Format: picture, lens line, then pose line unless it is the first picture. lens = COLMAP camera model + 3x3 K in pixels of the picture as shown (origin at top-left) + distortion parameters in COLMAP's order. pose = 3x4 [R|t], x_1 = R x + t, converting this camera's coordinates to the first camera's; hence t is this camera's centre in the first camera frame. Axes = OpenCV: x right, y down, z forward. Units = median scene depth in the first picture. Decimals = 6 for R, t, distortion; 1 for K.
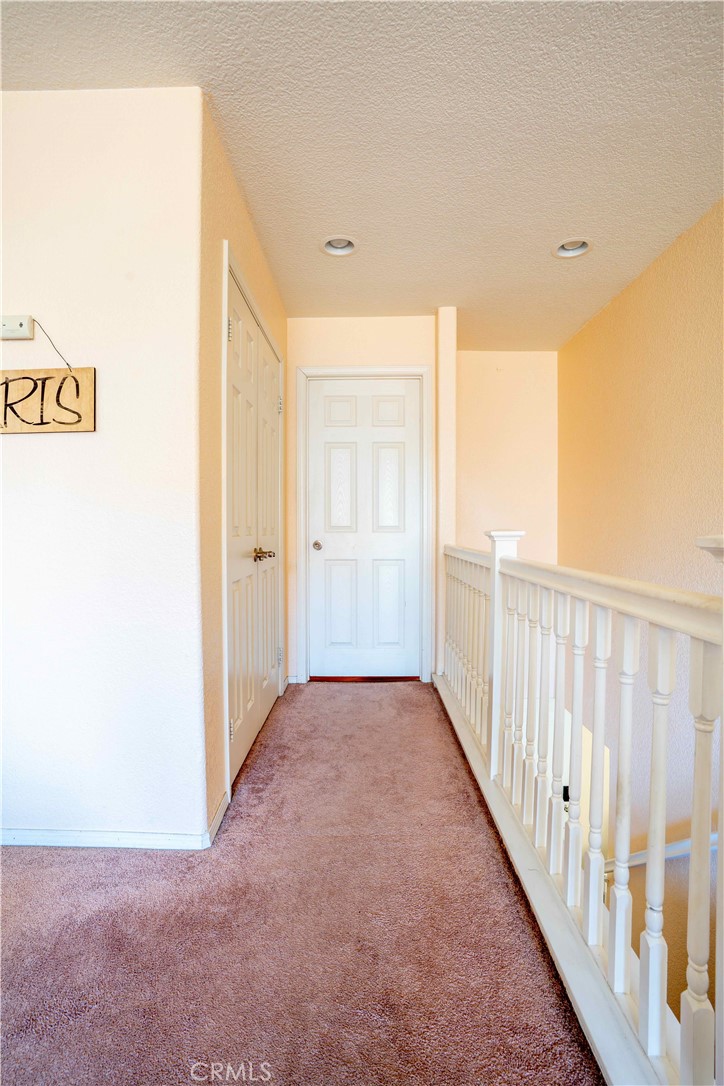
lens RADIAL K [[536.2, 0, 362.0], [0, 536.2, 543.0], [0, 0, 1]] dist [-0.084808, 0.041650]
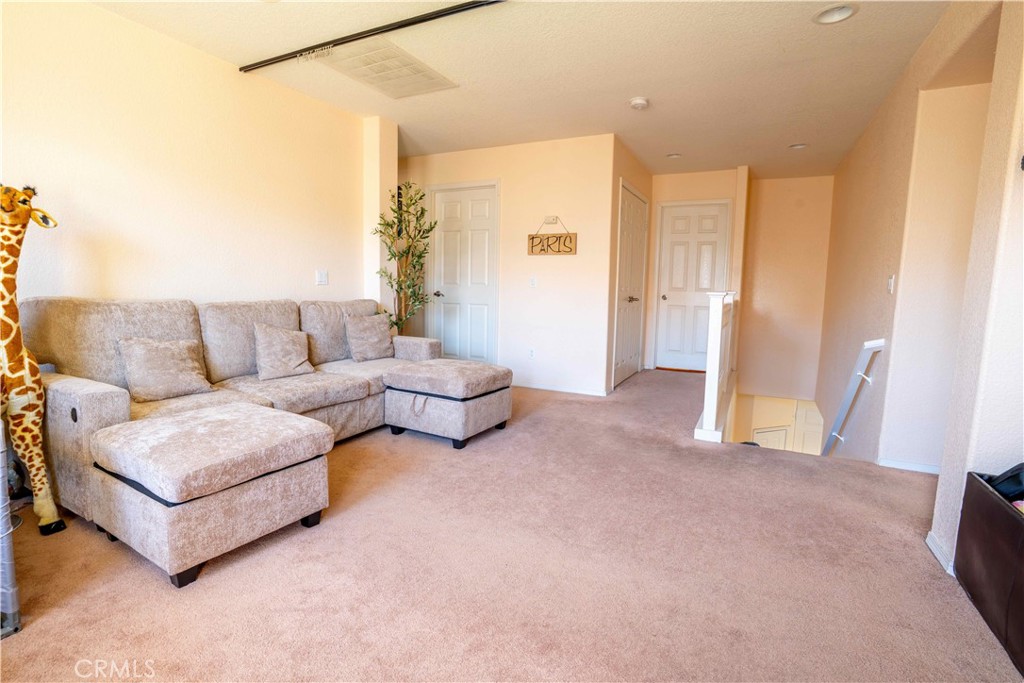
lens RADIAL K [[505.6, 0, 512.0], [0, 505.6, 341.5], [0, 0, 1]] dist [-0.084808, 0.041650]
pose [[0.902023, 0.066459, -0.426542, 0.201251], [-0.031463, 0.995572, 0.088584, 0.019851], [0.430540, -0.066485, 0.900119, -0.844088]]
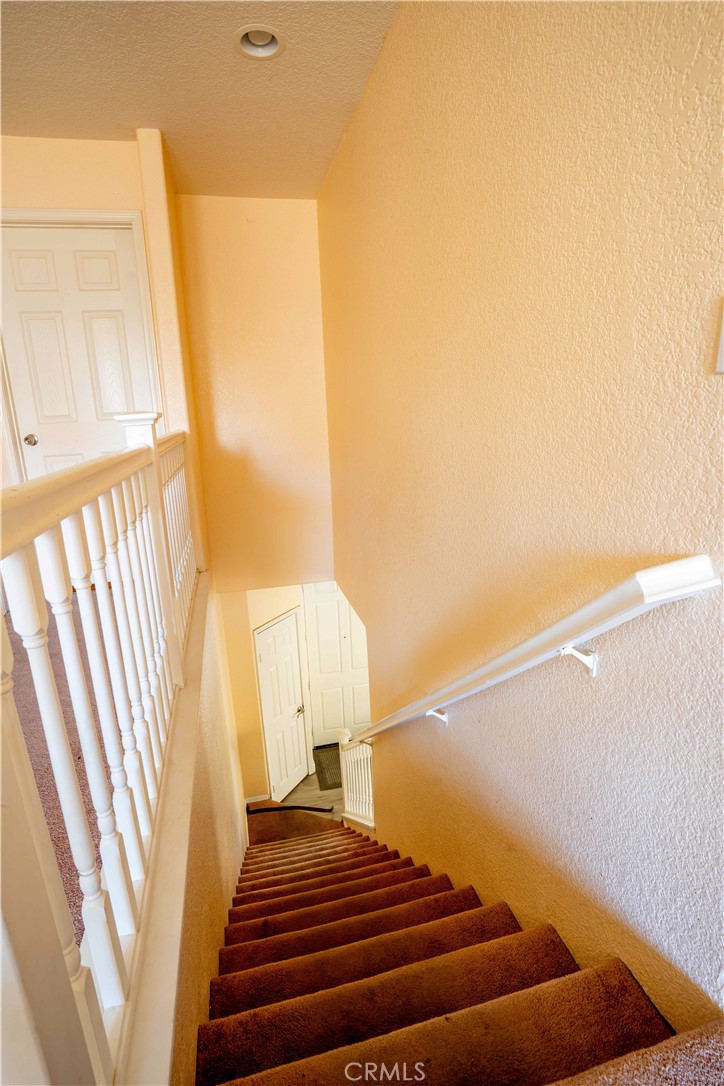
lens RADIAL K [[536.2, 0, 362.0], [0, 536.2, 543.0], [0, 0, 1]] dist [-0.084808, 0.041650]
pose [[0.966774, -0.100915, 0.234869, 0.221910], [0.047625, 0.973797, 0.222375, 0.005167], [-0.251156, -0.203801, 0.946248, 0.050753]]
